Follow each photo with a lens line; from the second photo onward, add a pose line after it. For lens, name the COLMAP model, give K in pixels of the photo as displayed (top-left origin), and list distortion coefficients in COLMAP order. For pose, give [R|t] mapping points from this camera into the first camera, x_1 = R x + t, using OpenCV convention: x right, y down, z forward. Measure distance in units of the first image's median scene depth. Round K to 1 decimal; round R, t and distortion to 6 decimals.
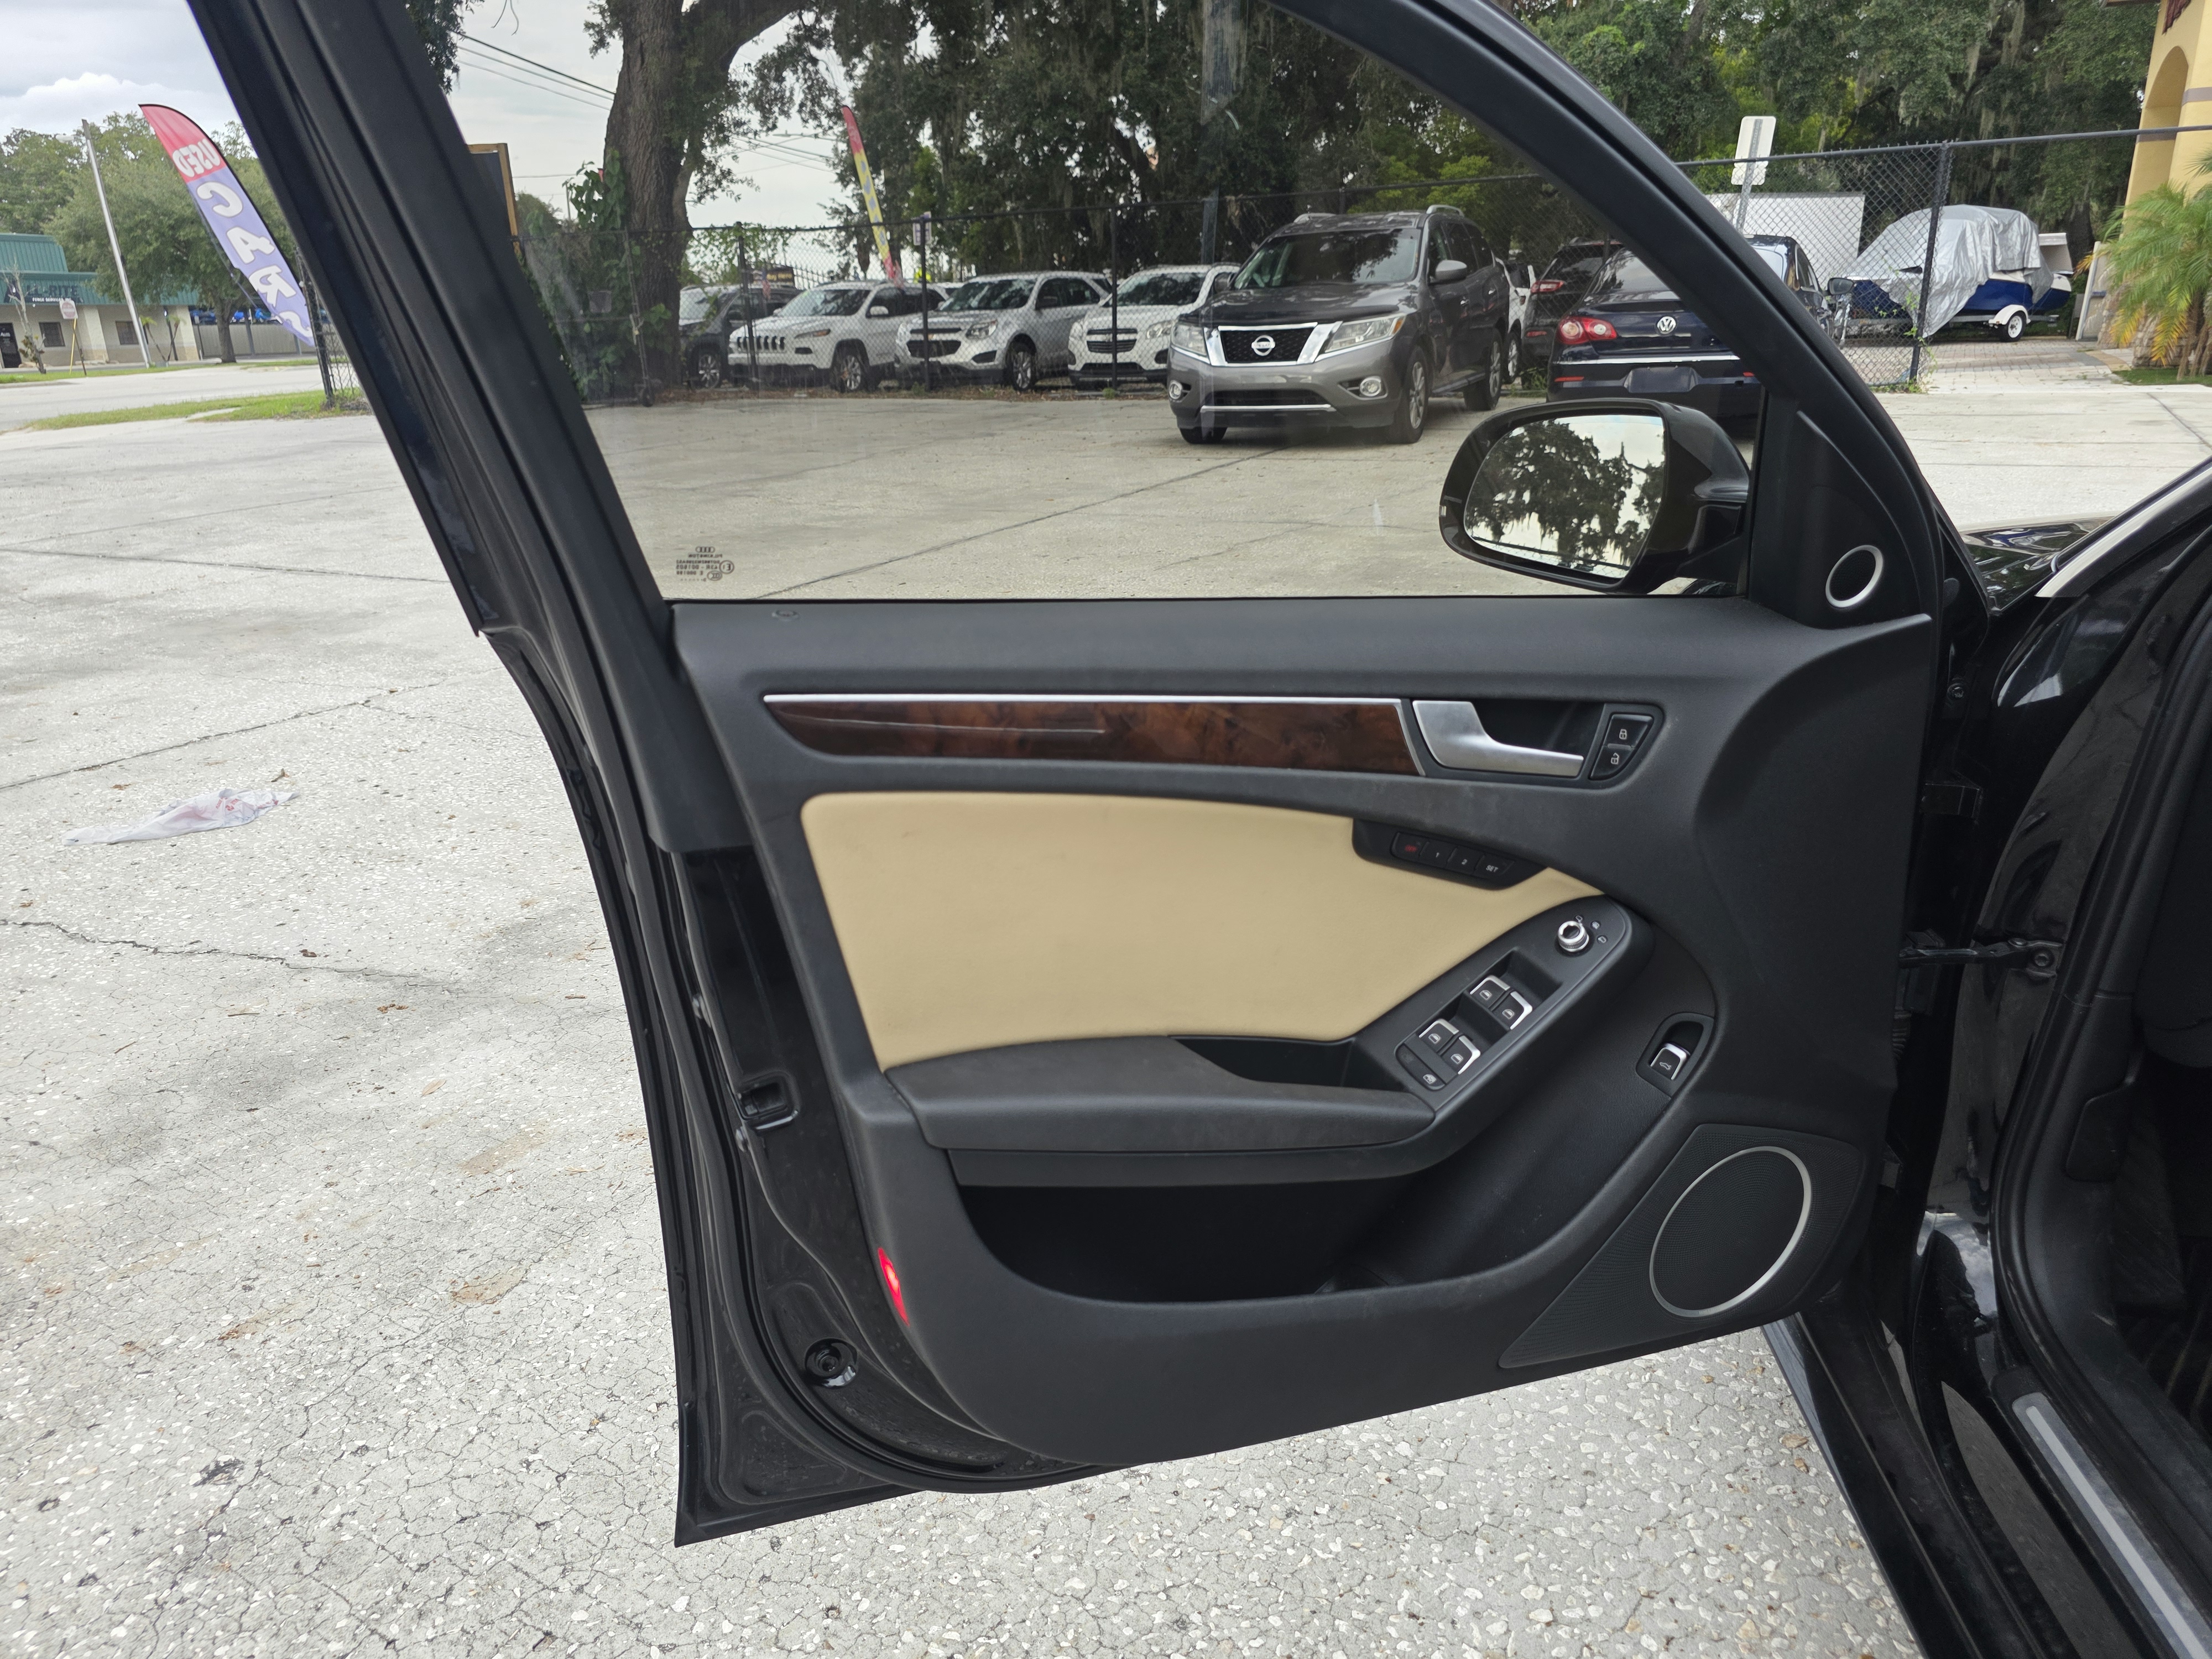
lens RADIAL K [[1487.4, 0, 1099.7], [0, 1487.4, 819.8], [0, 0, 1]] dist [0.047427, -0.039631]
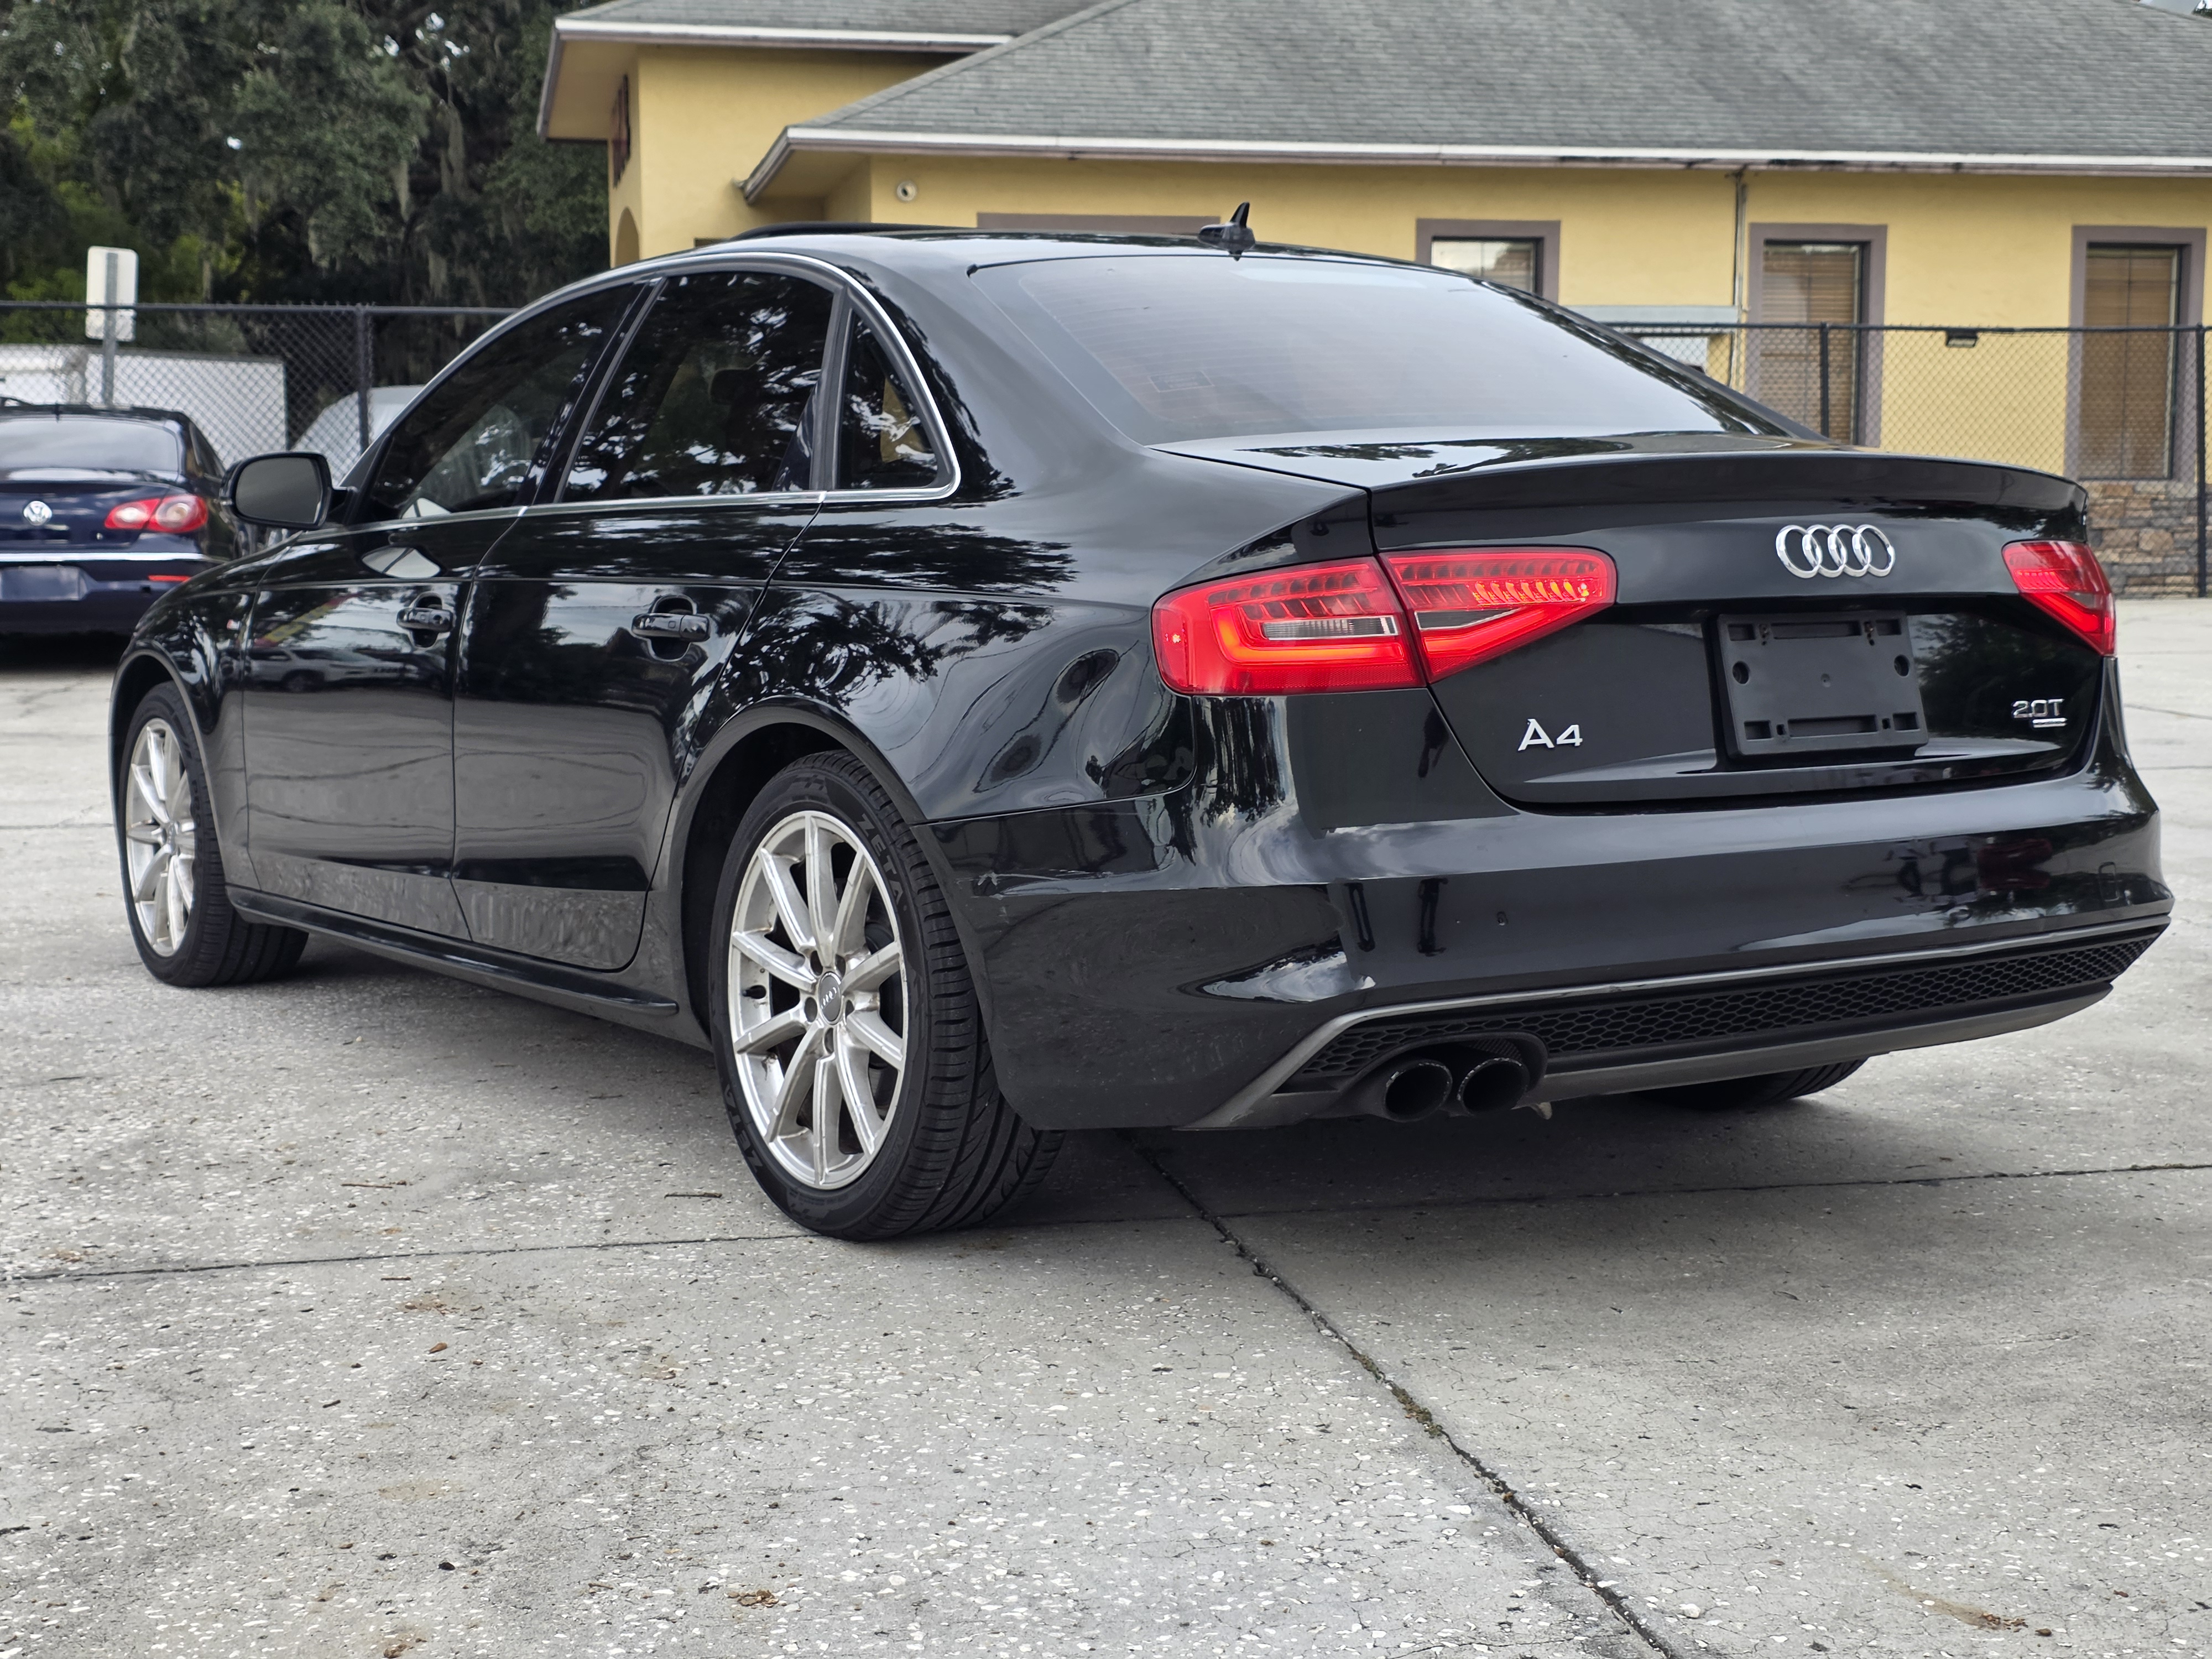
lens RADIAL K [[2961.4, 0, 1086.3], [0, 2961.4, 819.0], [0, 0, 1]] dist [0.060609, 0.000000]
pose [[0.765870, -0.040983, 0.641688, -0.056039], [0.188588, 0.968395, -0.163236, 0.048825], [-0.614718, 0.246032, 0.749393, -0.121285]]
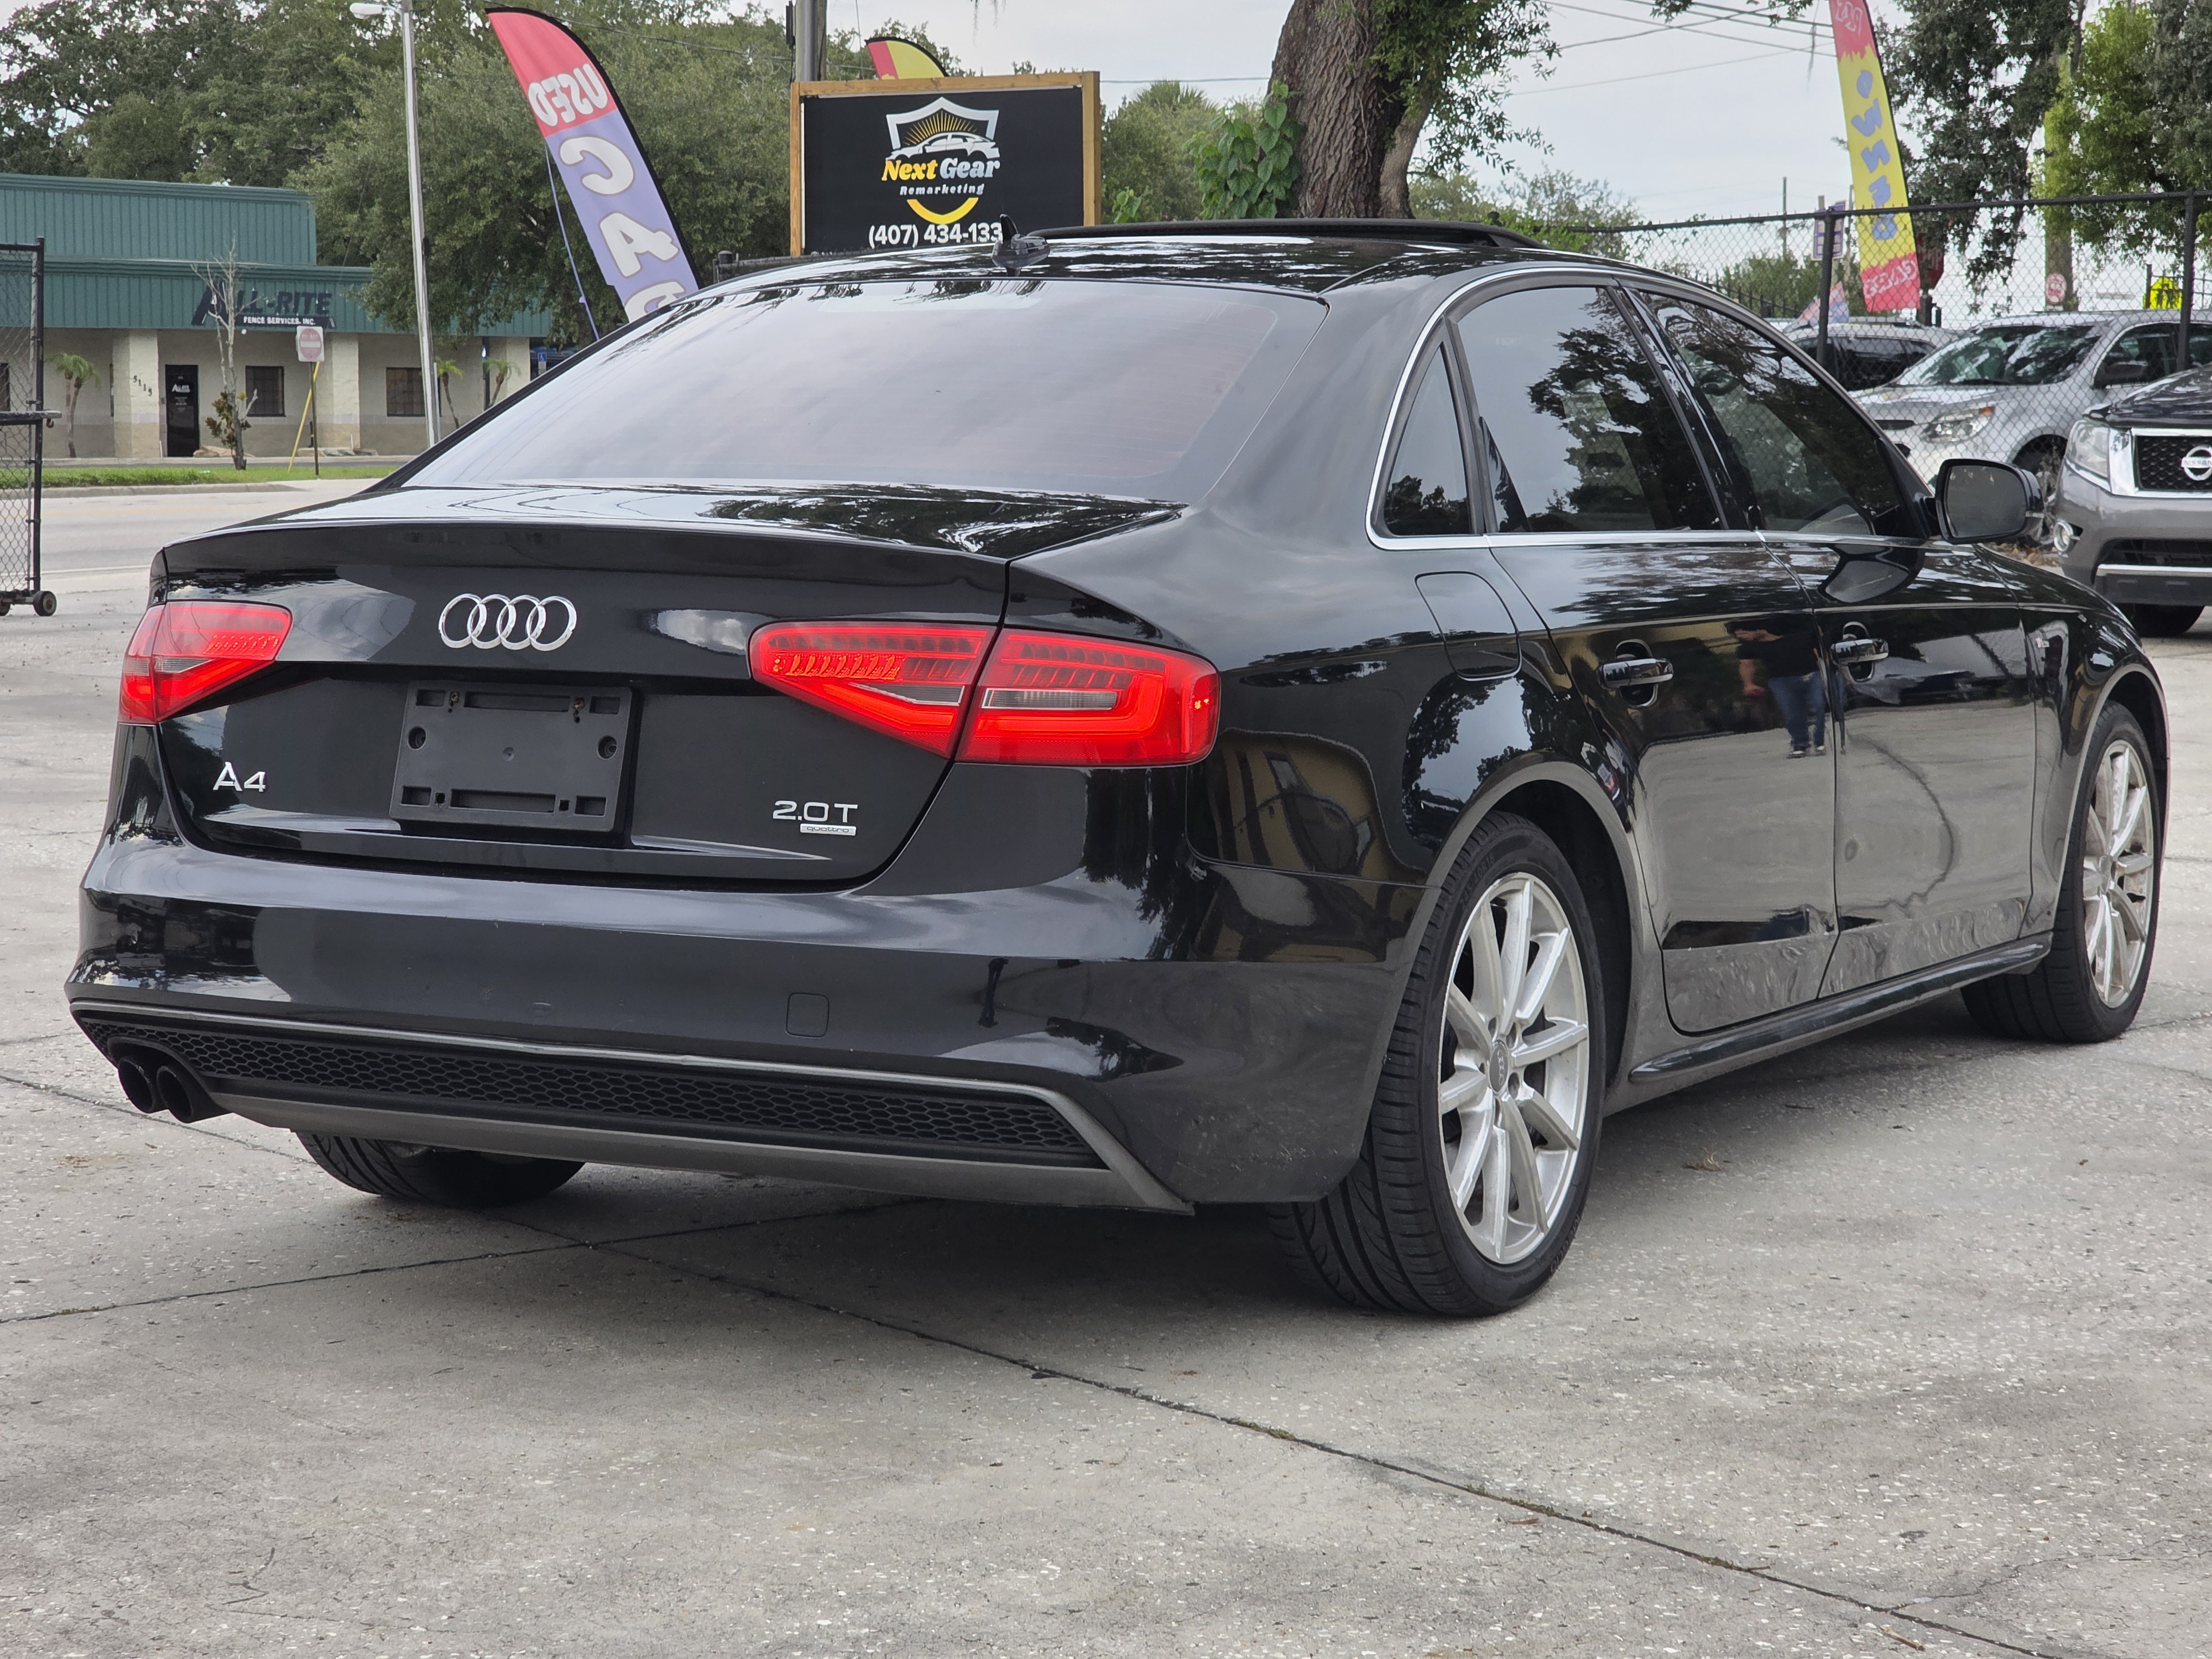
lens RADIAL K [[4233.8, 0, 1093.1], [0, 4233.8, 836.5], [0, 0, 1]] dist [0.052173, 0.000000]
pose [[0.925105, 0.064068, -0.374268, 0.114233], [-0.143433, 0.971598, -0.188212, 0.059762], [0.351580, 0.227798, 0.908020, -0.188098]]
